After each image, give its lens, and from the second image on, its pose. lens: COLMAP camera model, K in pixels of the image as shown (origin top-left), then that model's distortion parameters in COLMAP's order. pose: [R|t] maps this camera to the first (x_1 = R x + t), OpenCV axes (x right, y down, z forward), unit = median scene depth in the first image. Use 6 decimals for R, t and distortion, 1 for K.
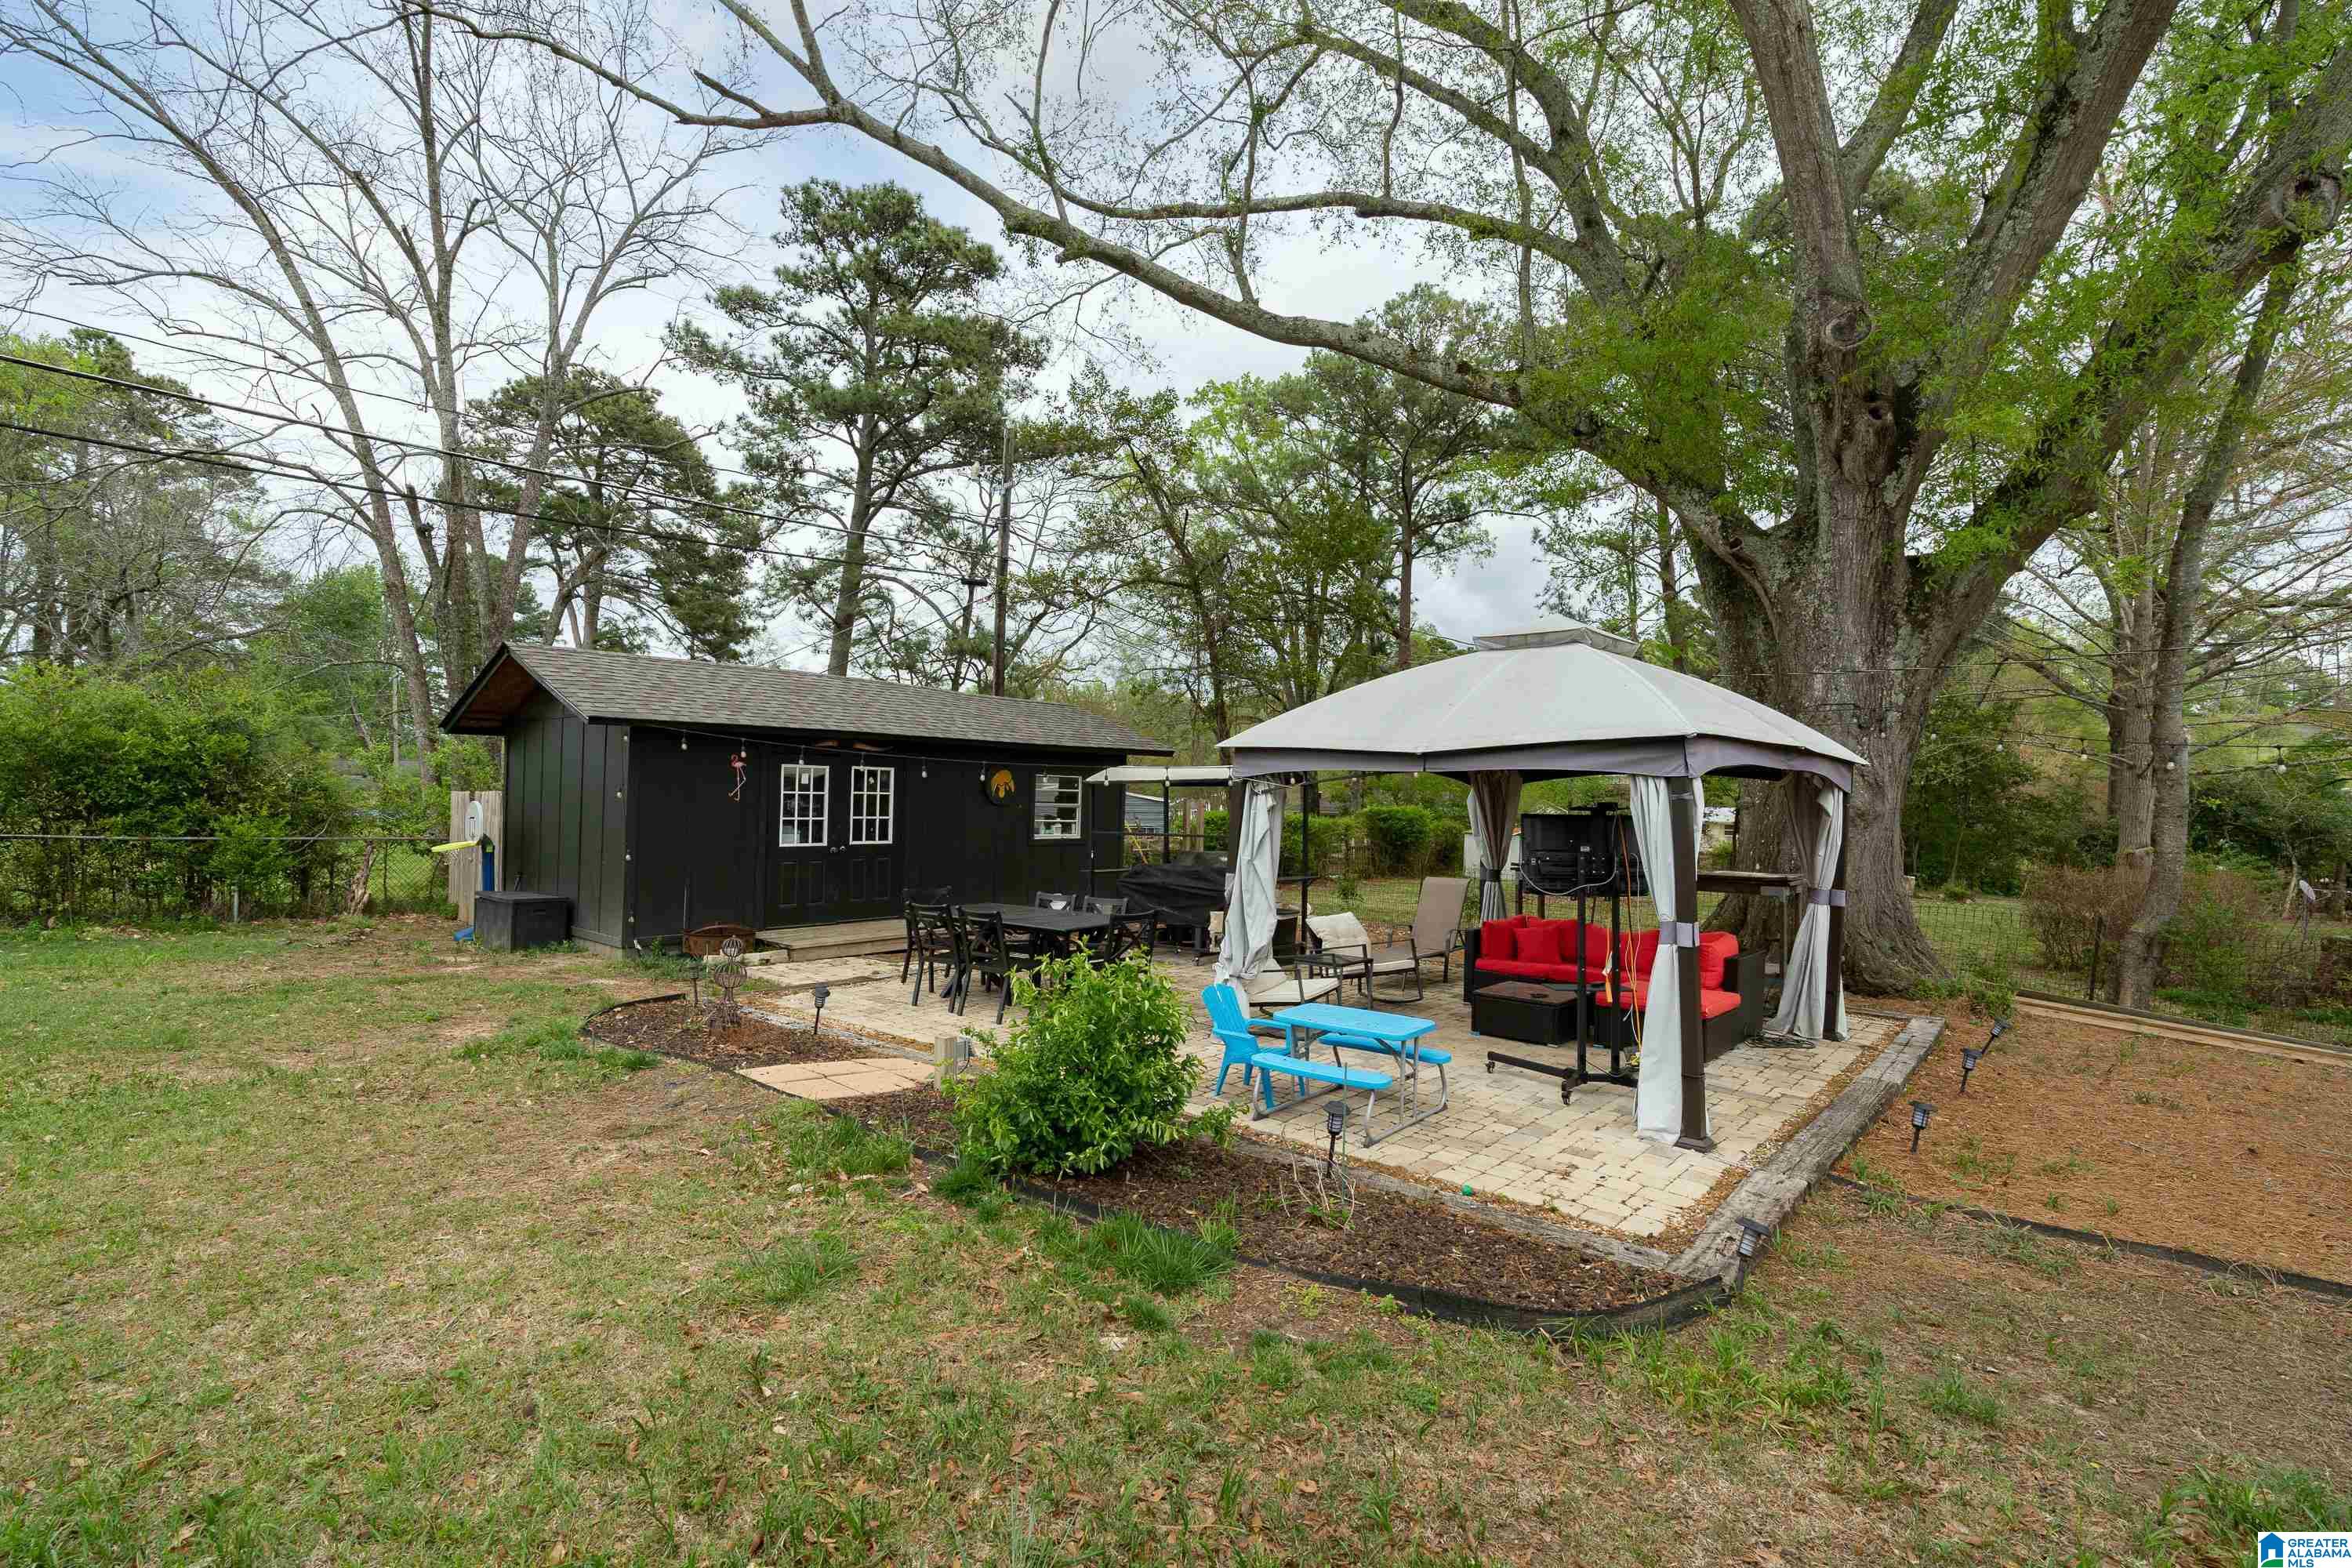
lens RADIAL K [[1074.4, 0, 1176.3], [0, 1074.4, 778.2], [0, 0, 1]] dist [-0.001167, -0.000176]
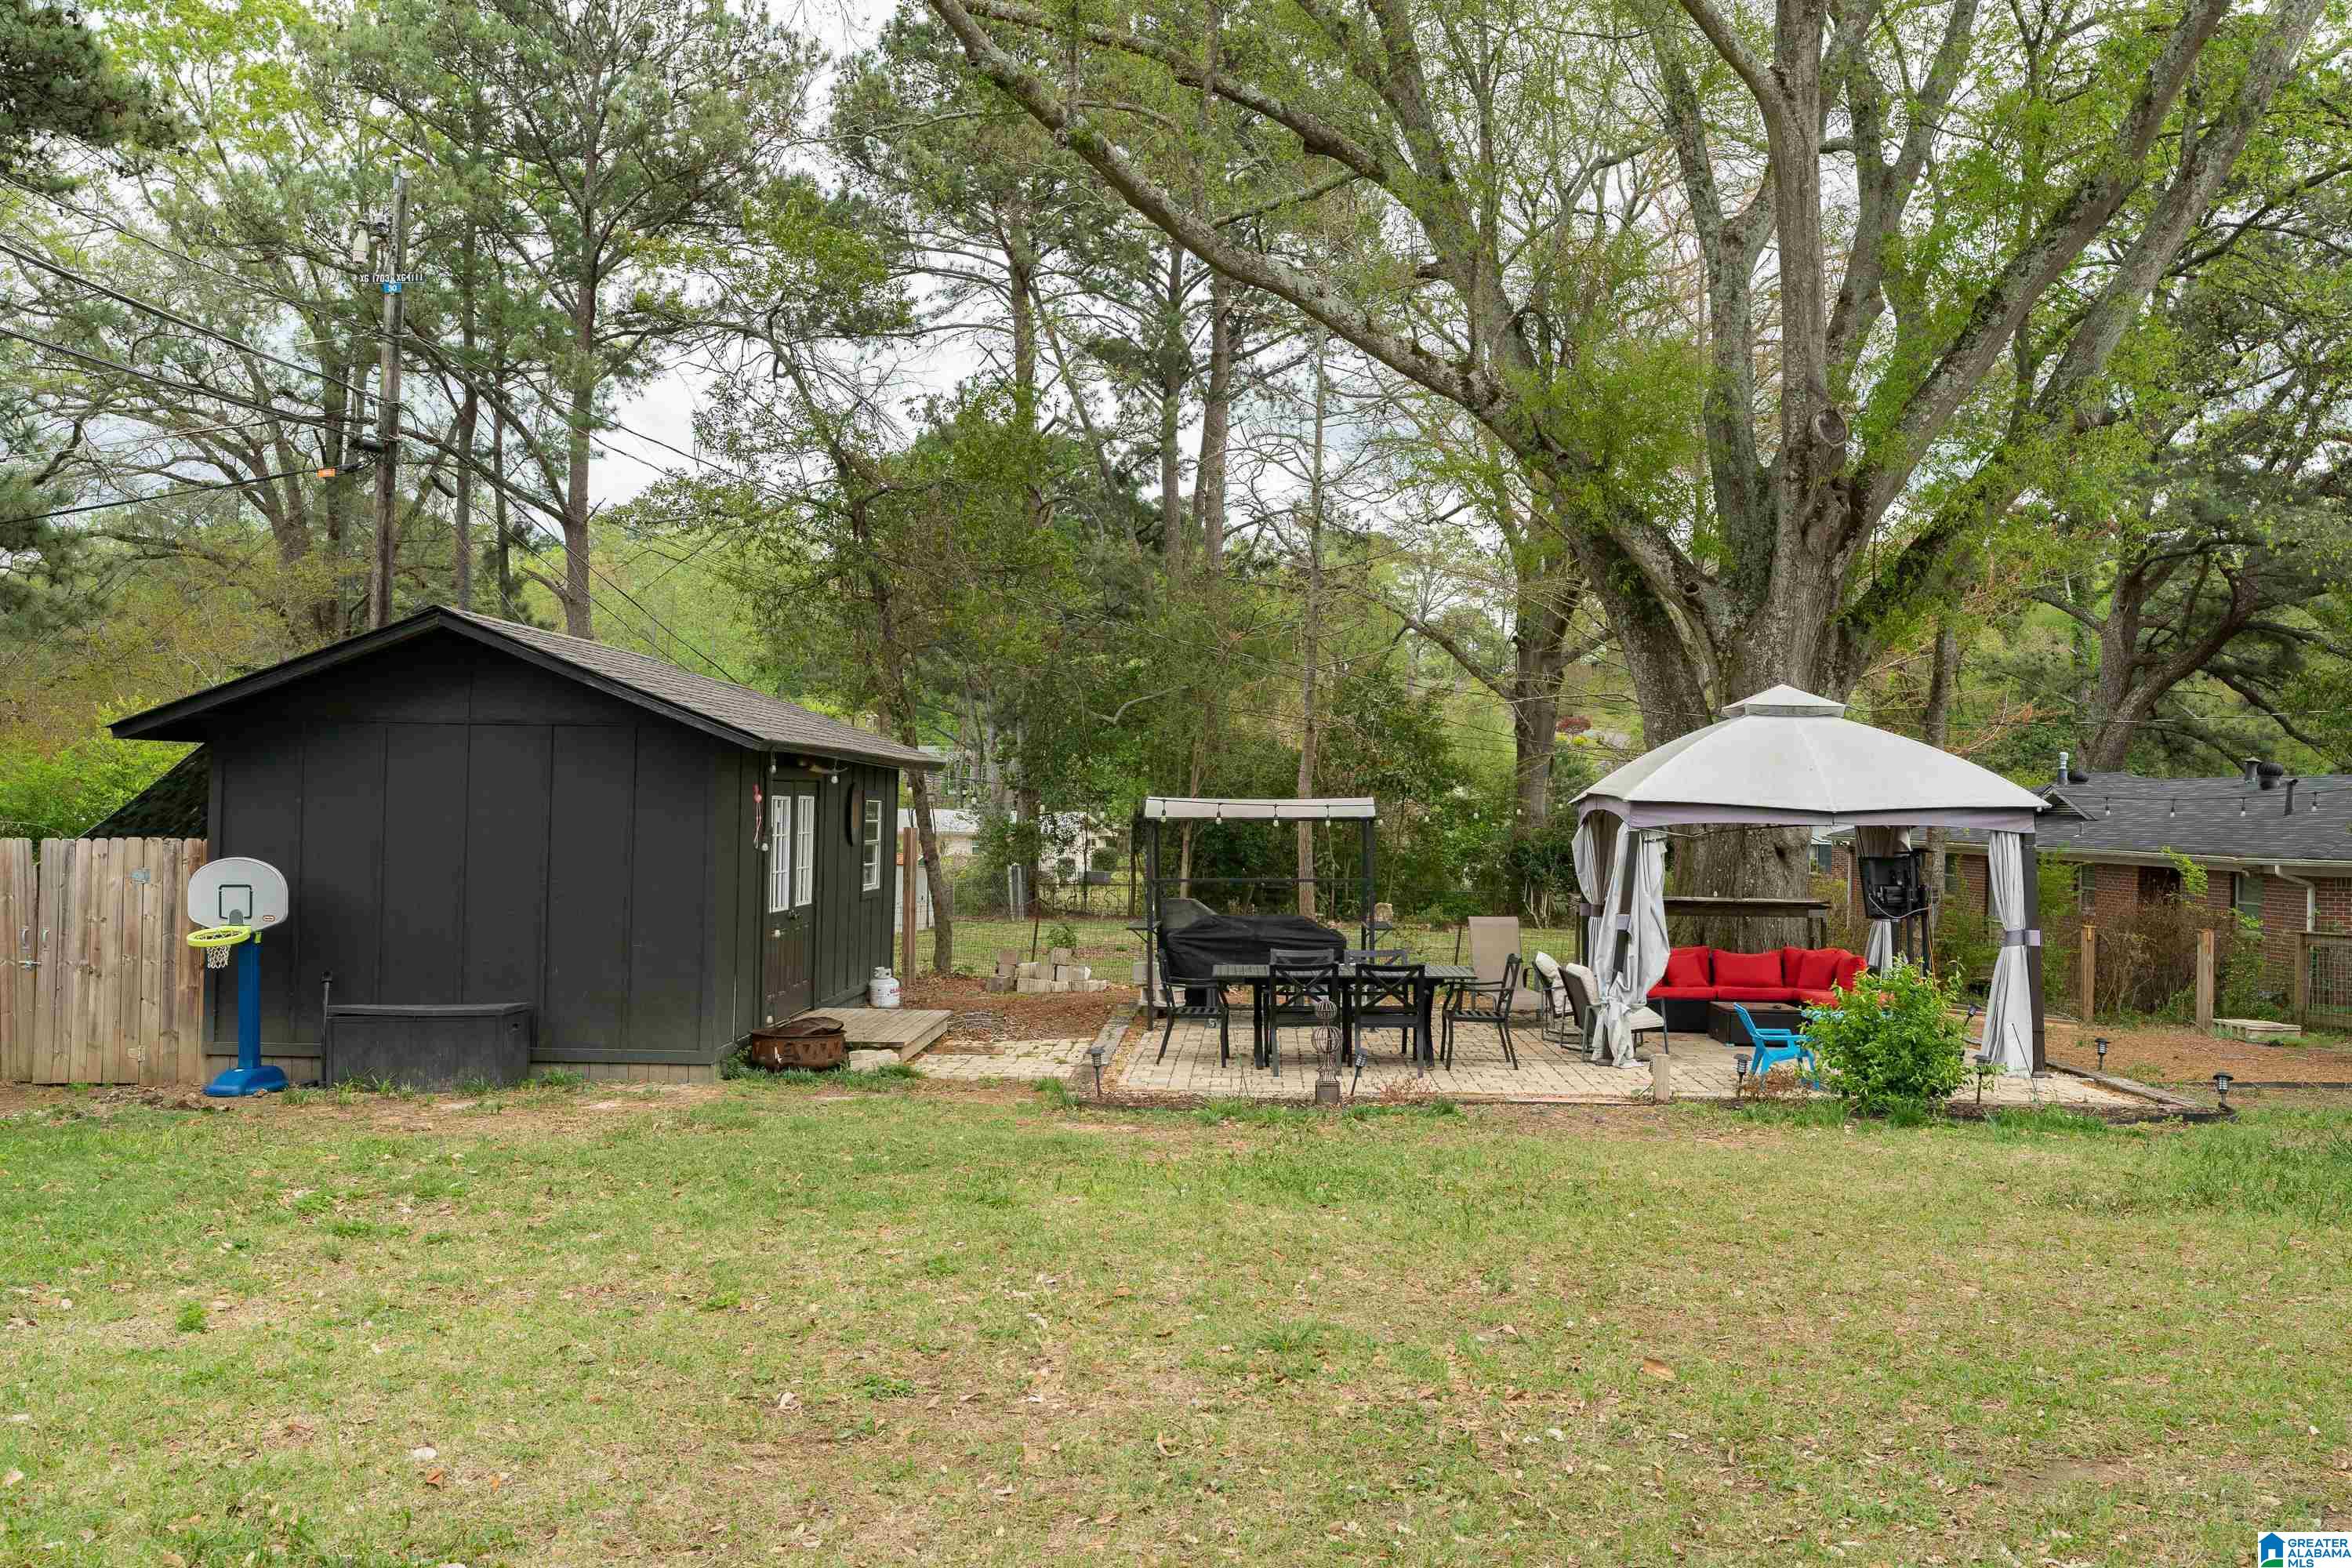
lens RADIAL K [[2039.9, 0, 1176.4], [0, 2039.9, 785.4], [0, 0, 1]] dist [-0.008000, -0.001005]
pose [[0.781340, 0.002205, 0.624102, -1.261390], [-0.012374, 0.999852, 0.011959, -0.049315], [-0.623983, -0.017067, 0.781251, -0.273088]]
